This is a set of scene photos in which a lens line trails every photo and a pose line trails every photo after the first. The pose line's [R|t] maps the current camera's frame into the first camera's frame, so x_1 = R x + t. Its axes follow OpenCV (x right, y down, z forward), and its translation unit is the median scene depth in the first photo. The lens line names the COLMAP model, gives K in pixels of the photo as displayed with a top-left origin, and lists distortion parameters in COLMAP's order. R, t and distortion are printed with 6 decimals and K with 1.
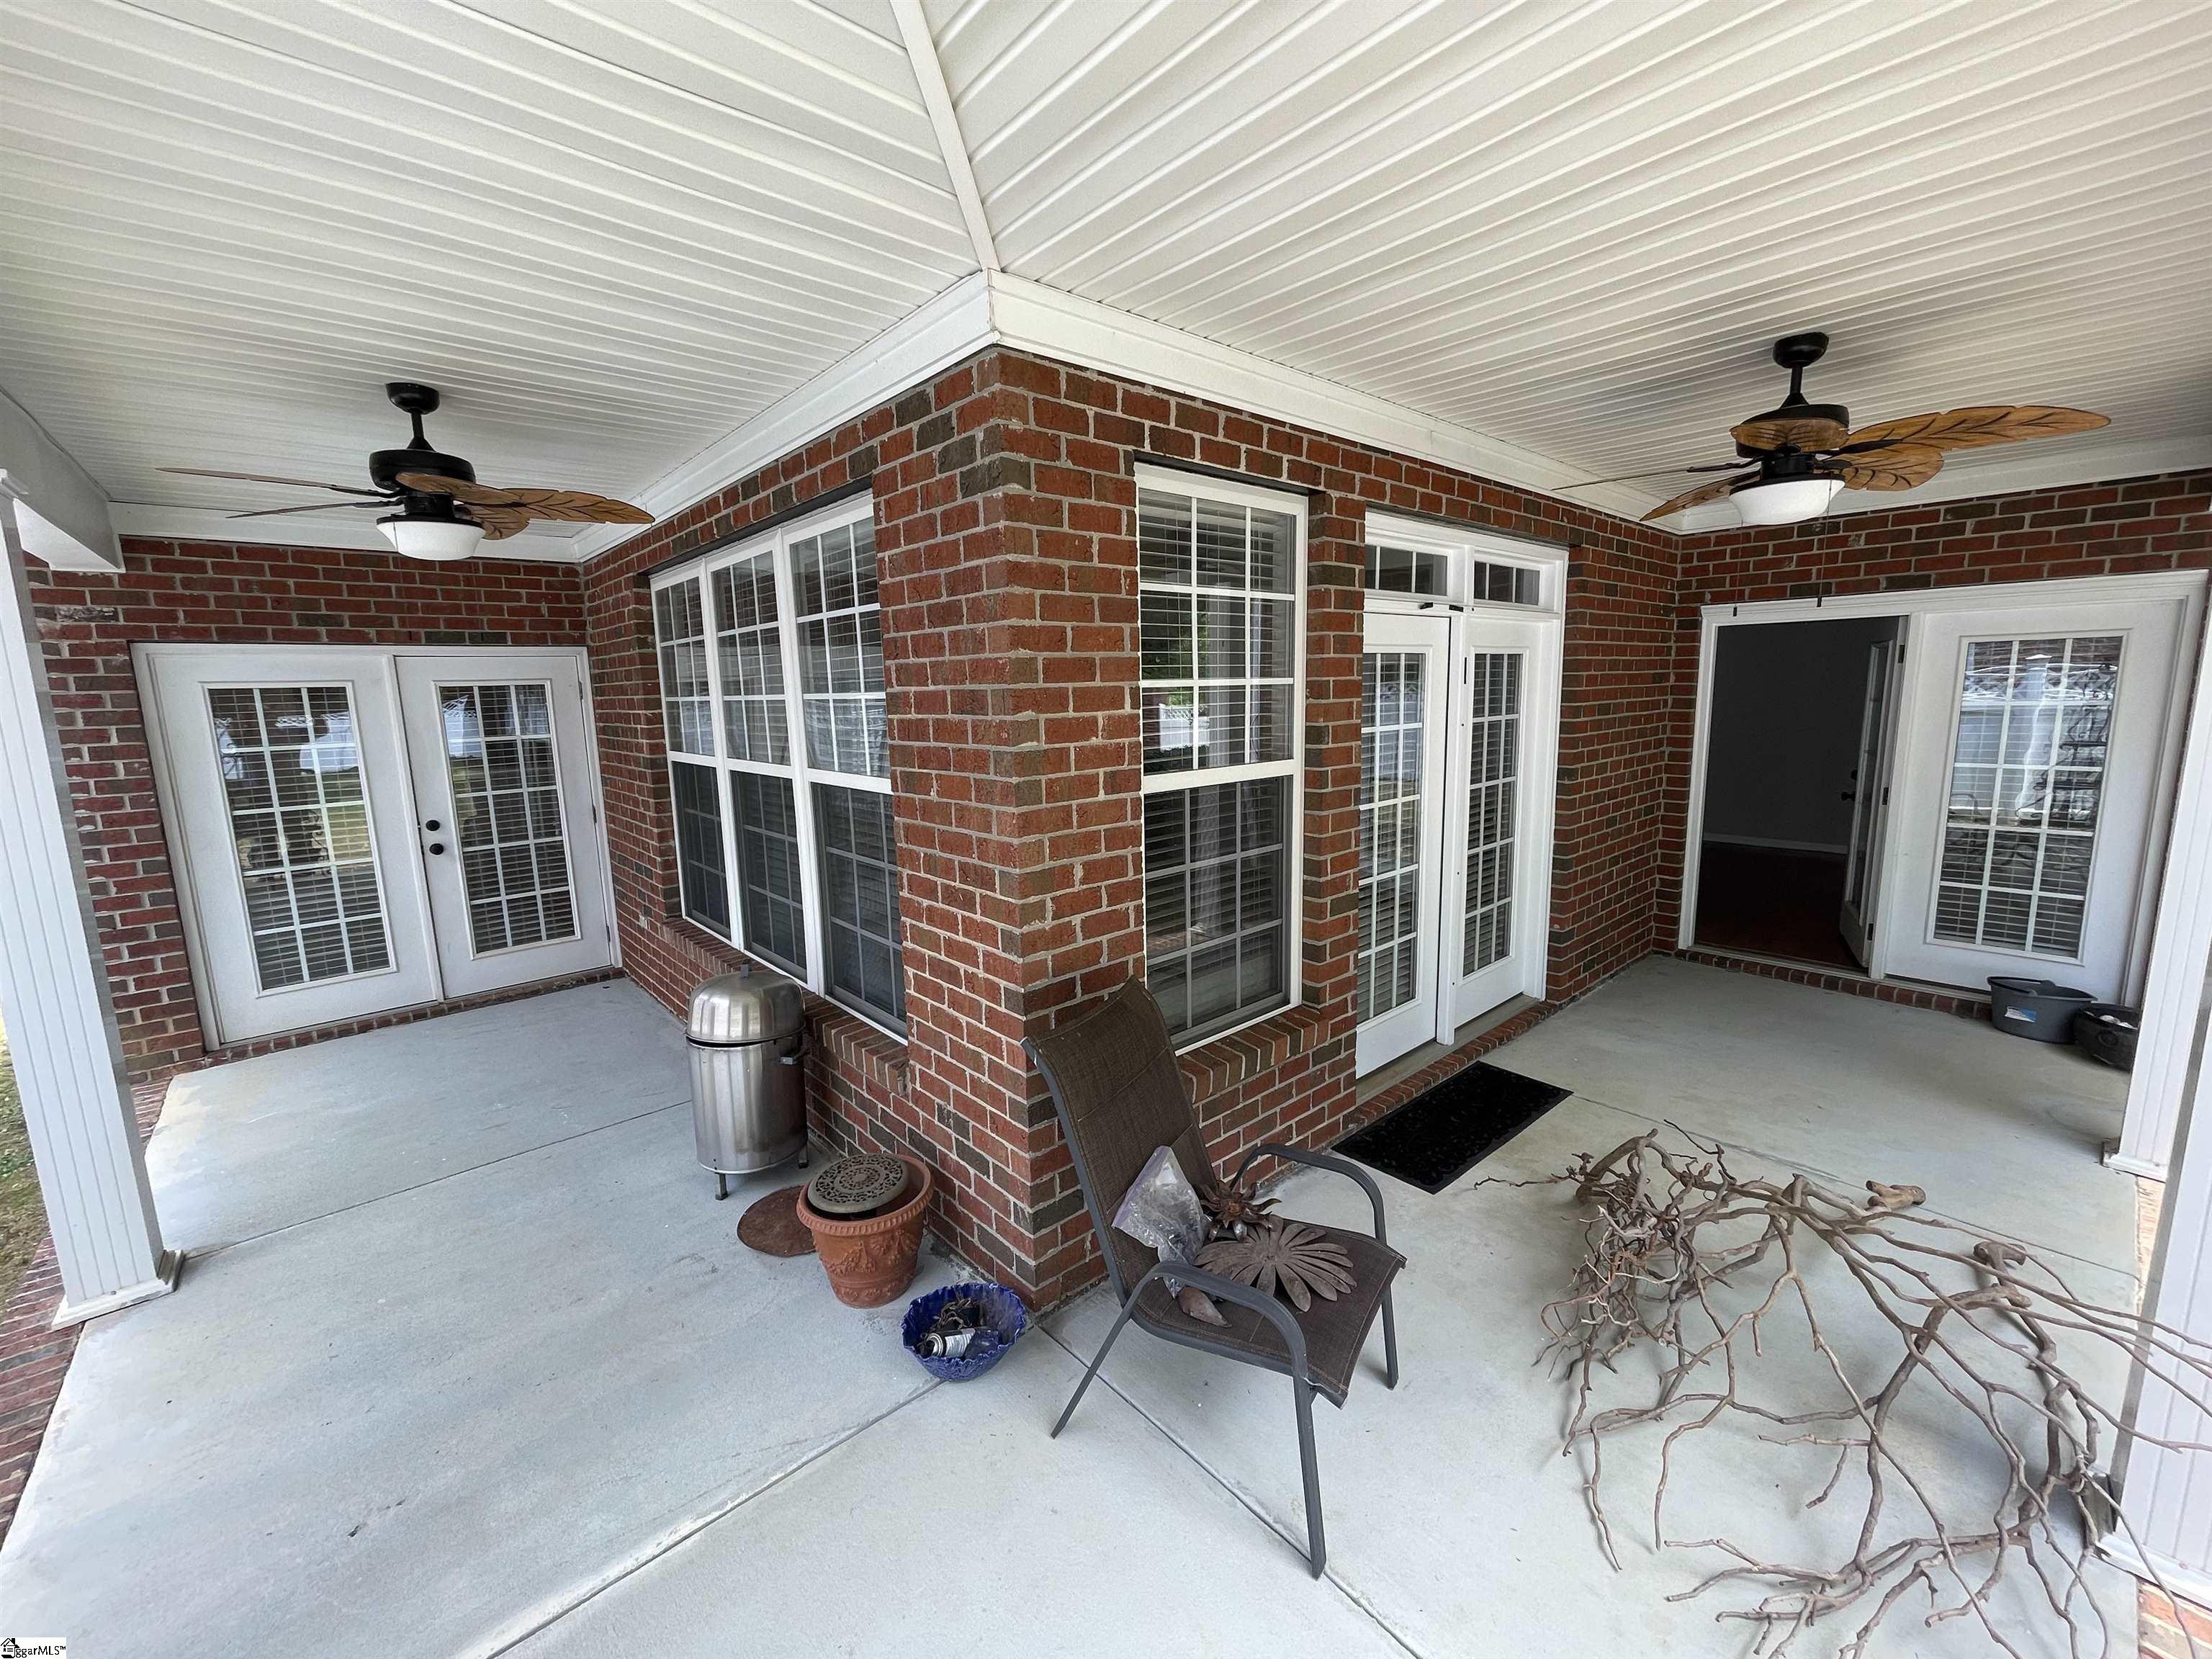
lens RADIAL K [[897.1, 0, 1113.4], [0, 897.1, 828.6], [0, 0, 1]] dist [-0.003782, 0.000592]
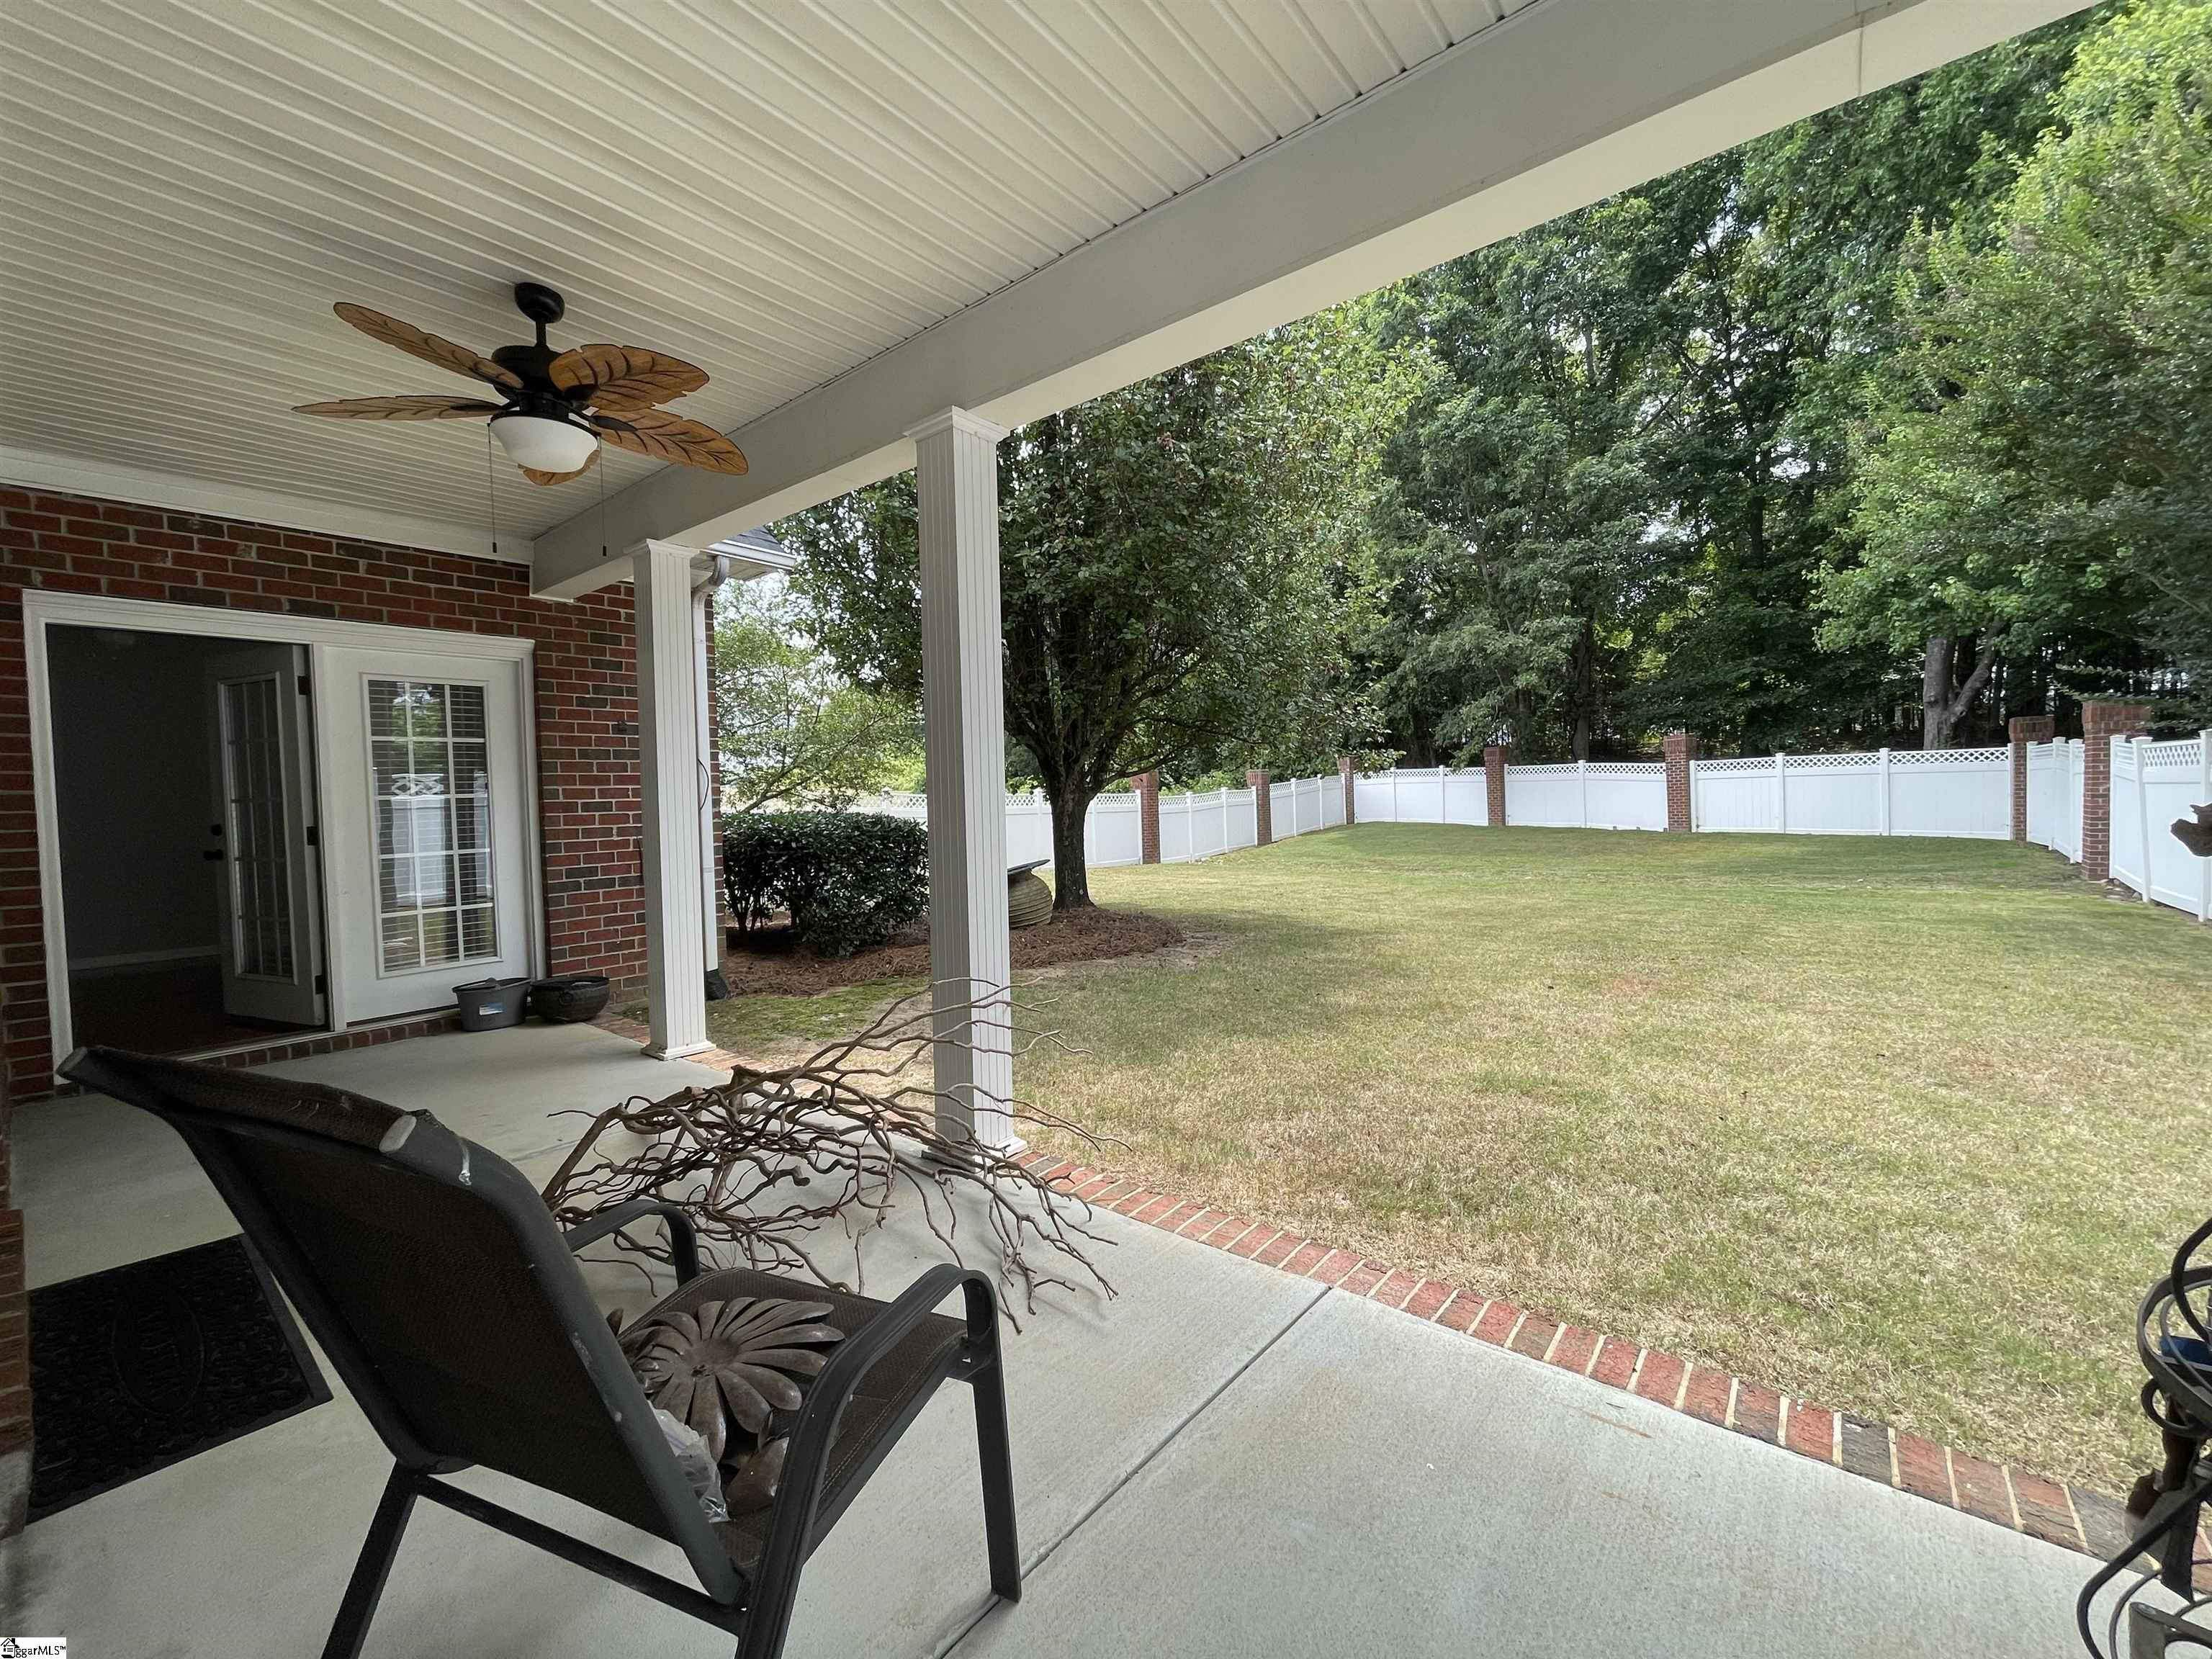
lens RADIAL K [[897.1, 0, 1099.7], [0, 897.1, 828.8], [0, 0, 1]] dist [-0.003782, 0.000592]
pose [[-0.156747, -0.010226, 0.987586, -0.199029], [0.184021, 0.982133, 0.039377, 0.075591], [-0.970344, 0.187909, -0.152065, 0.361335]]
